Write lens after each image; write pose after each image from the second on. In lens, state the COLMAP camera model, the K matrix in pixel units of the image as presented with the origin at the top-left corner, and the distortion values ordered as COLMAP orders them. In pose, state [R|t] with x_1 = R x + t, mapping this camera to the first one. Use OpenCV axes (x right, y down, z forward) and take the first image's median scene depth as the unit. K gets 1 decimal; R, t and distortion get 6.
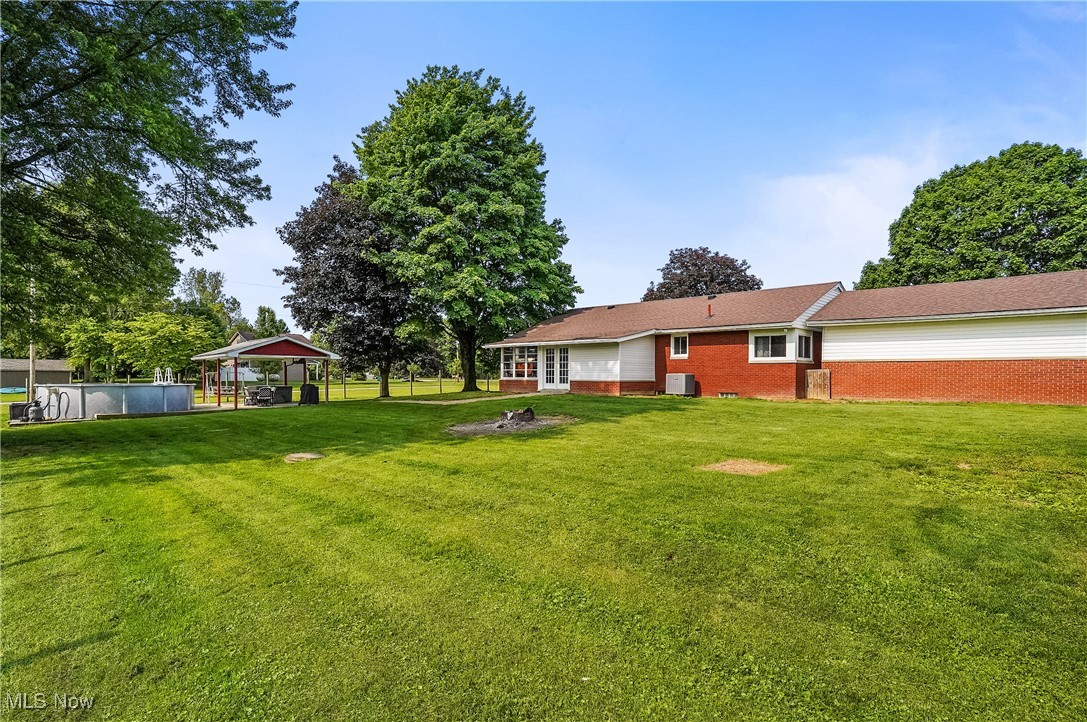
lens RADIAL K [[567.3, 0, 542.4], [0, 567.3, 363.2], [0, 0, 1]] dist [-0.070630, 0.032754]
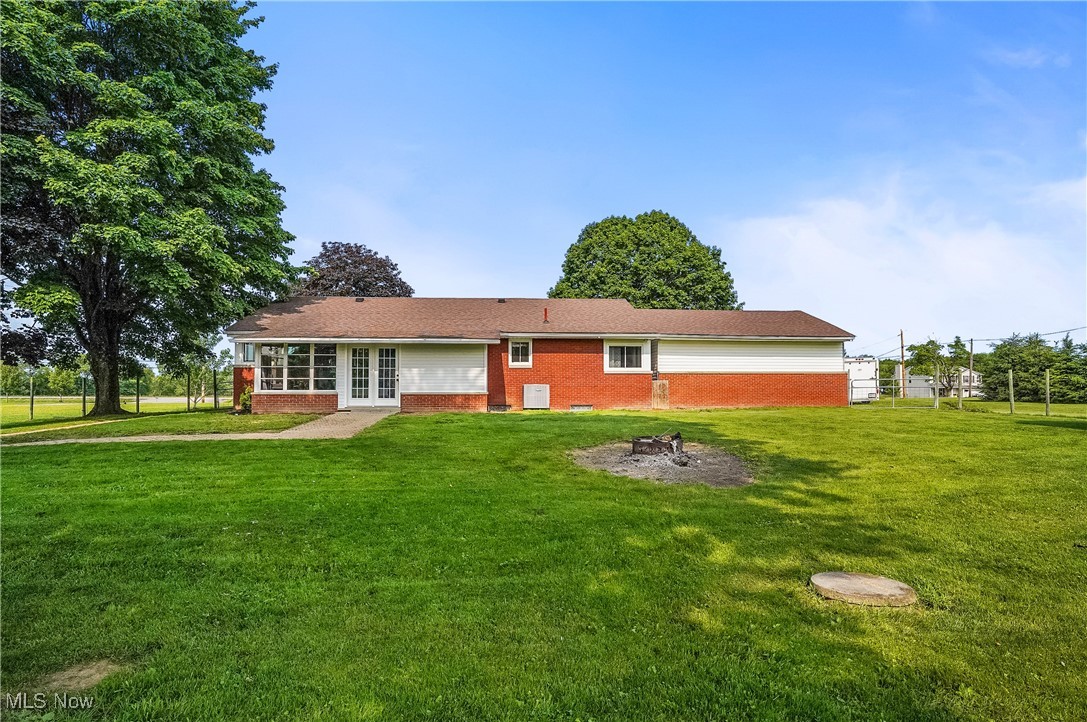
lens RADIAL K [[567.3, 0, 543.3], [0, 567.3, 365.1], [0, 0, 1]] dist [-0.070630, 0.032754]
pose [[0.657703, 0.025342, 0.752851, -0.376524], [-0.012792, 0.999666, -0.022475, 0.007639], [-0.753168, 0.005151, 0.657807, 0.387992]]
